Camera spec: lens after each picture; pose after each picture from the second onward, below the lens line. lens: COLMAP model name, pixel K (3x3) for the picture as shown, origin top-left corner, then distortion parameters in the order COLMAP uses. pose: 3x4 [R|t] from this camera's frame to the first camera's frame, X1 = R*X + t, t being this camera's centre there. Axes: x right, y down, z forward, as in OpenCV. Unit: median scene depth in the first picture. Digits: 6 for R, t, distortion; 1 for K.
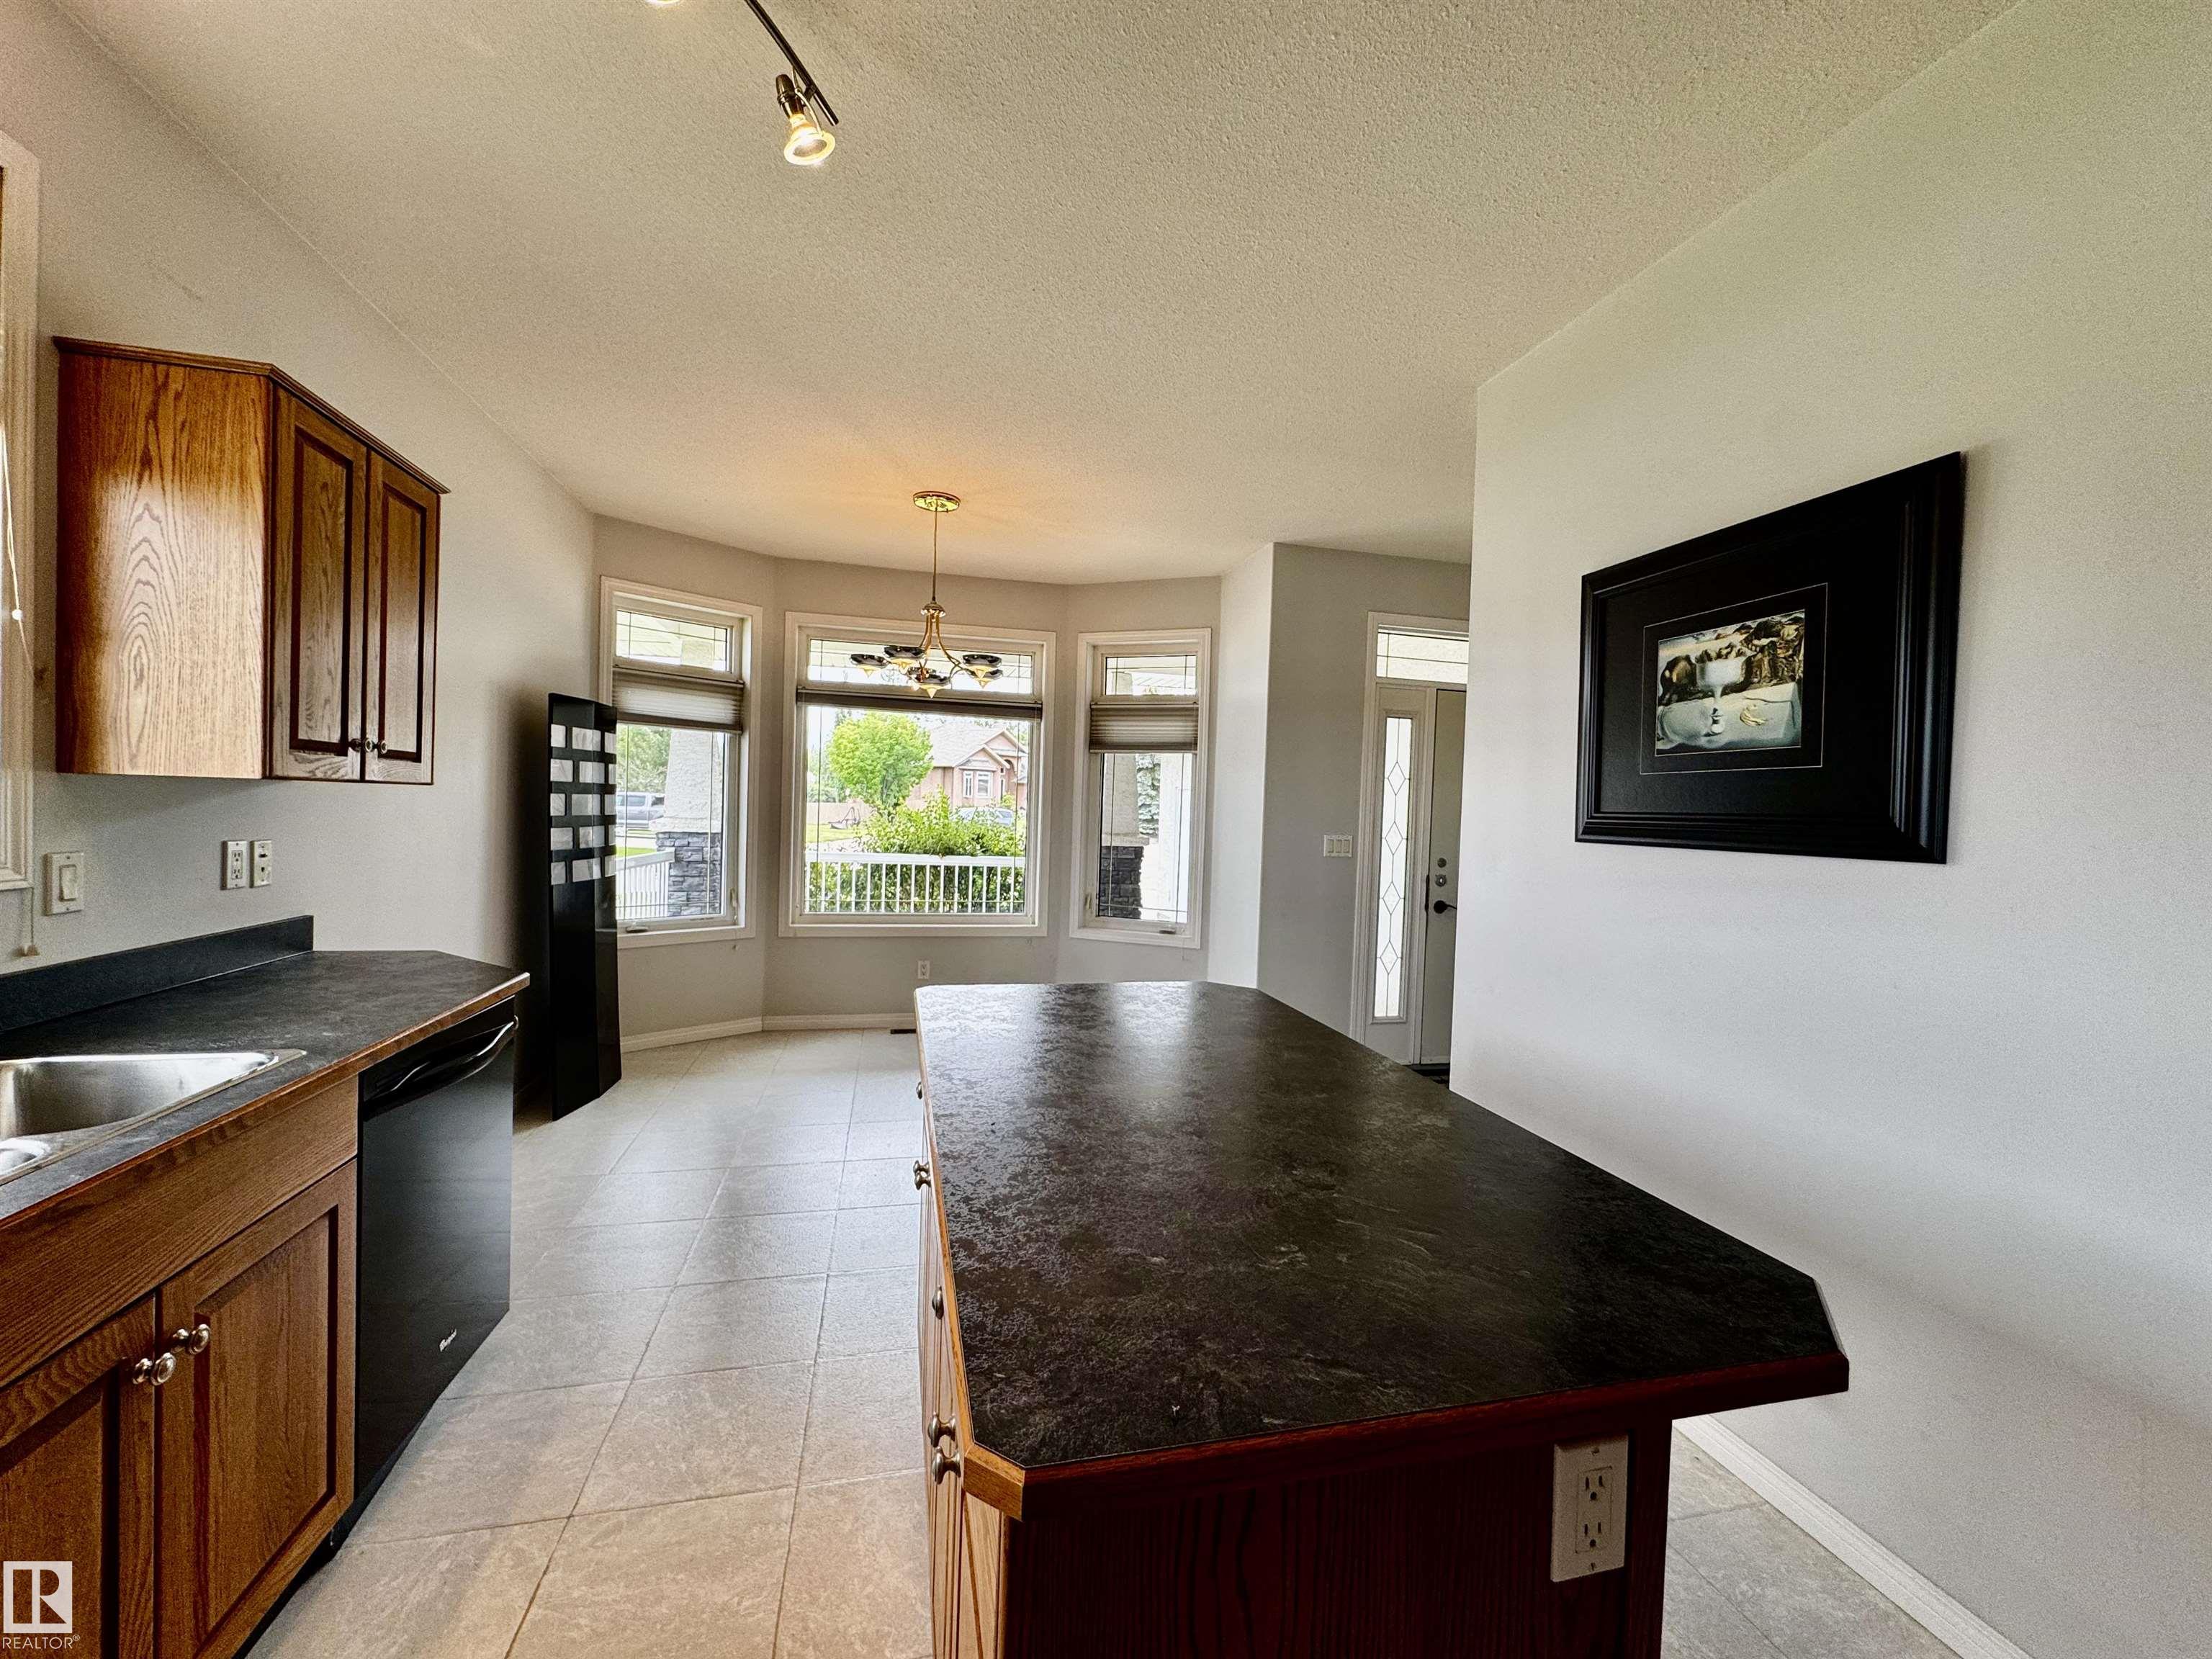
lens RADIAL K [[882.8, 0, 1109.9], [0, 882.8, 826.0], [0, 0, 1]] dist [0.000147, 0.000017]
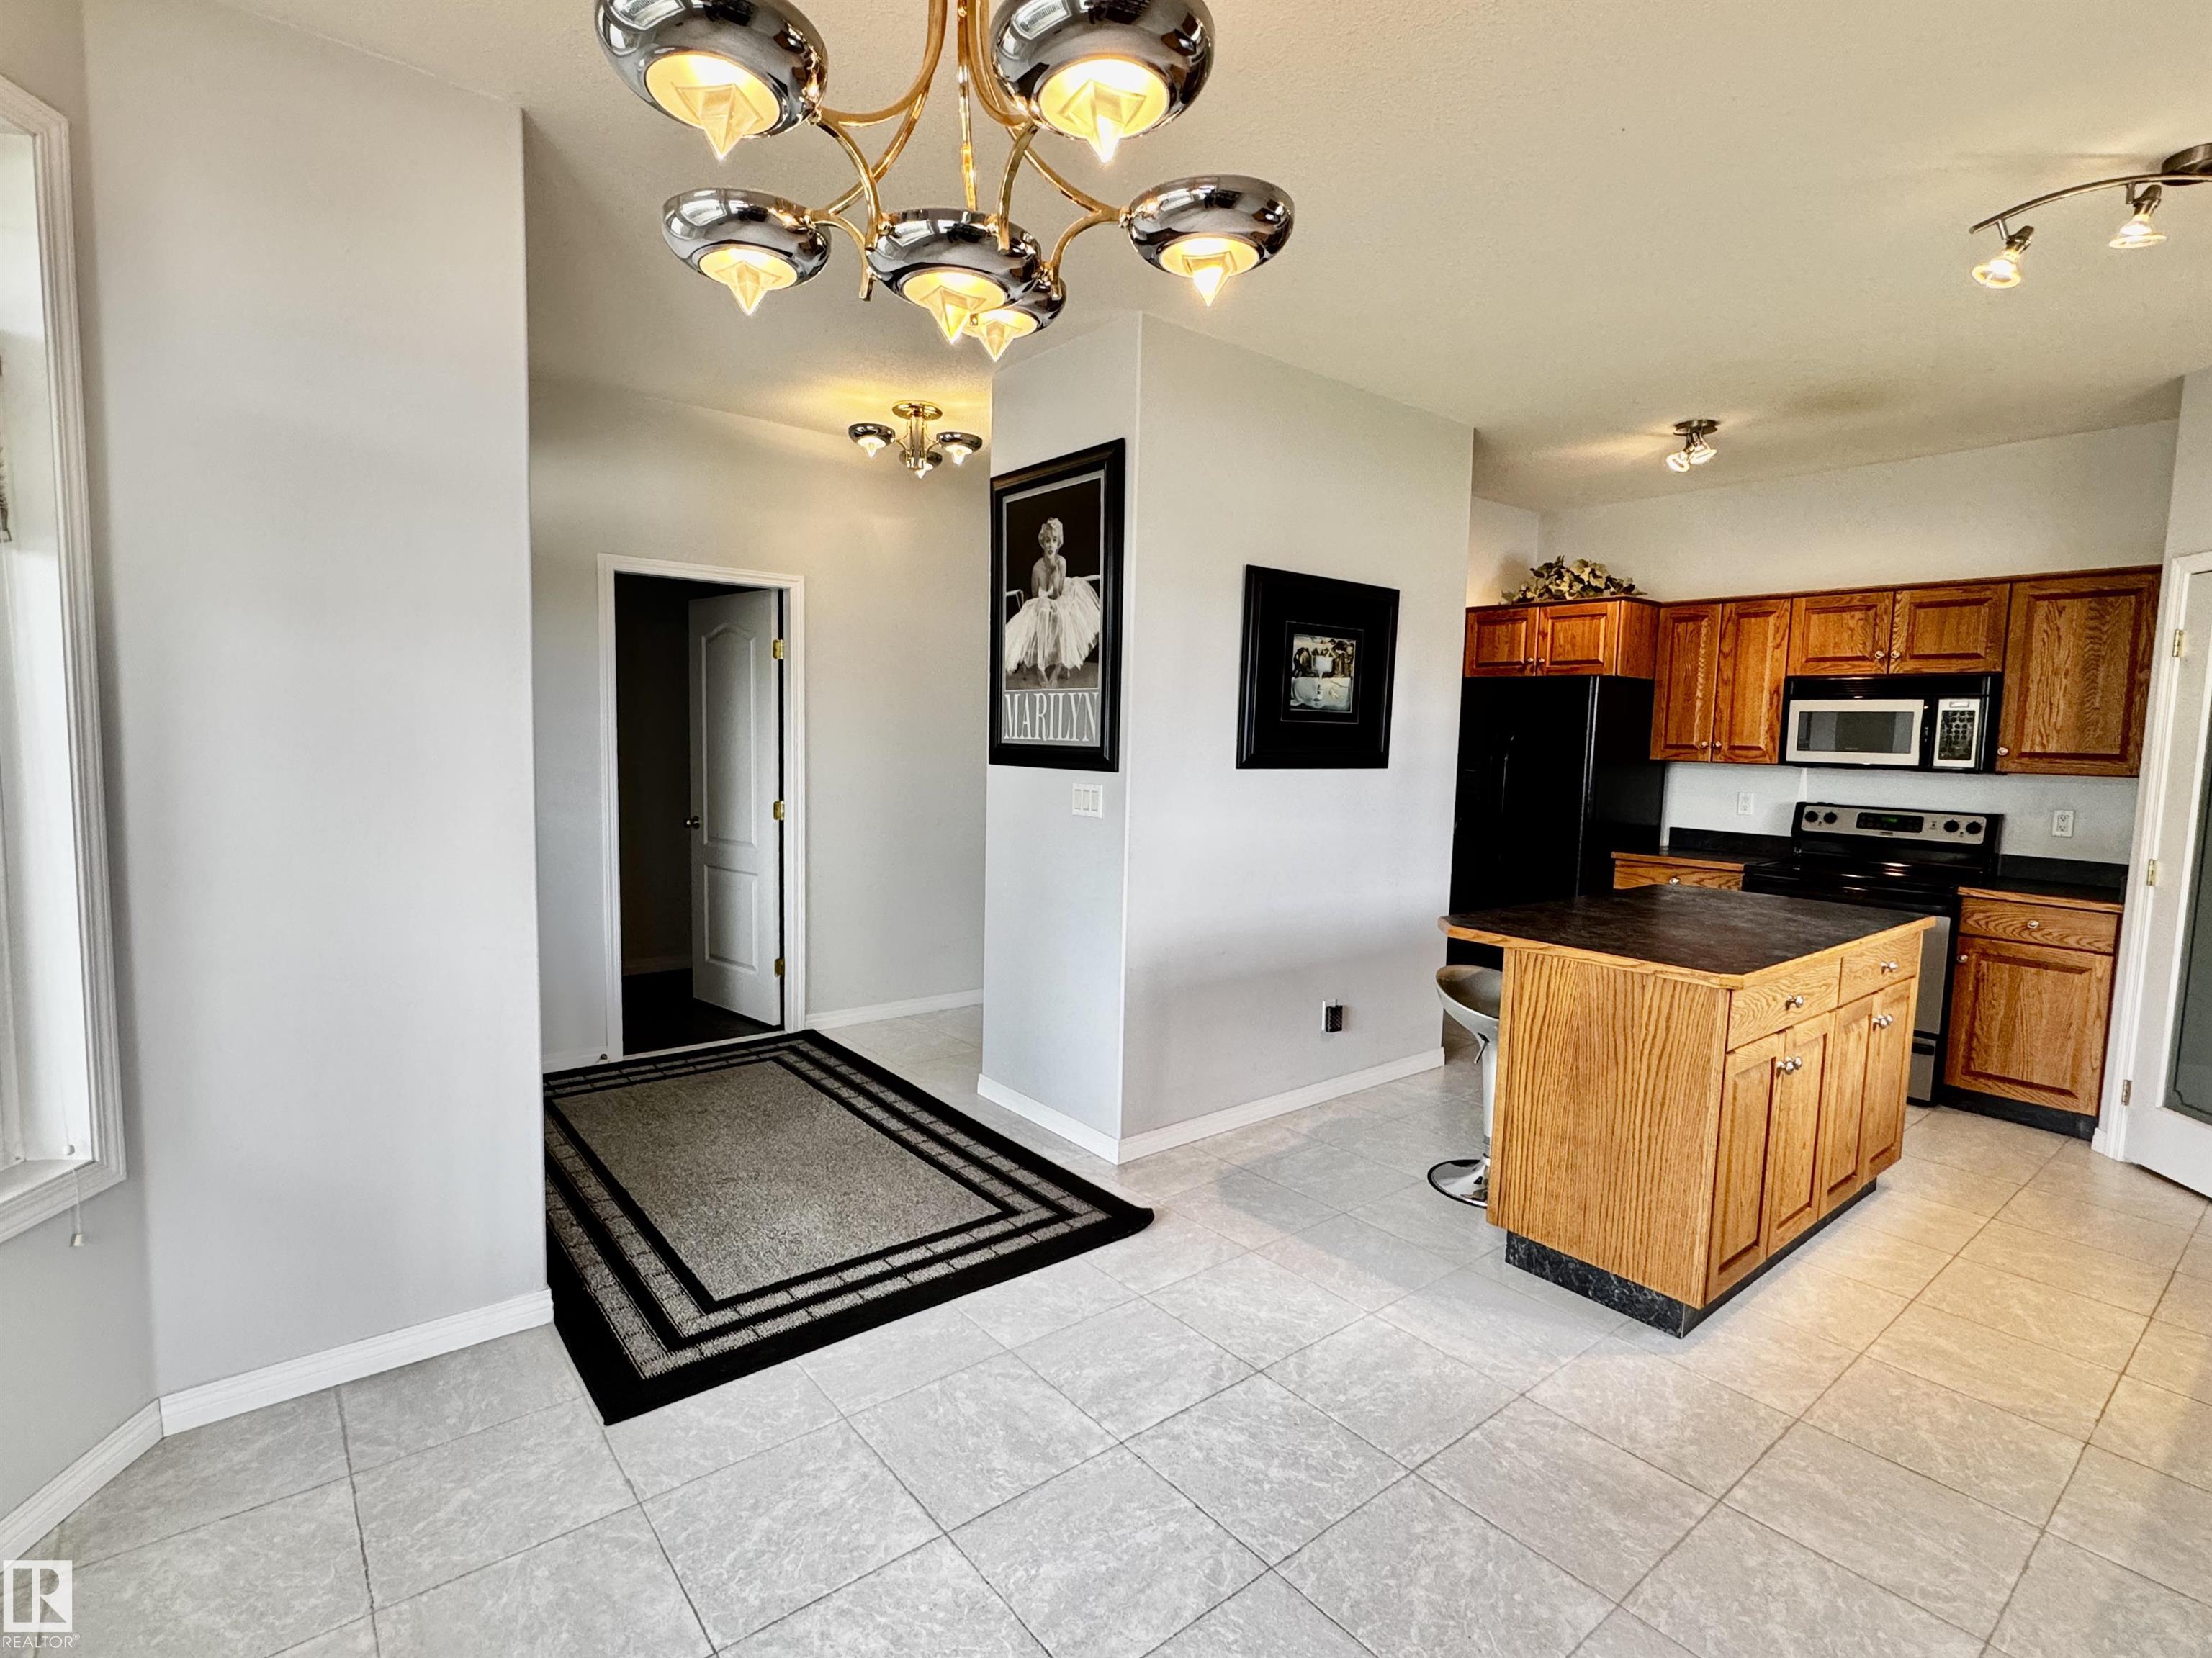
lens RADIAL K [[1057.9, 0, 1105.7], [0, 1057.9, 826.9], [0, 0, 1]] dist [-0.009702, -0.000342]
pose [[-0.420311, -0.123260, 0.898969, -0.997042], [-0.019656, 0.991735, 0.126789, -0.112794], [-0.907167, 0.035621, -0.419260, 2.241505]]
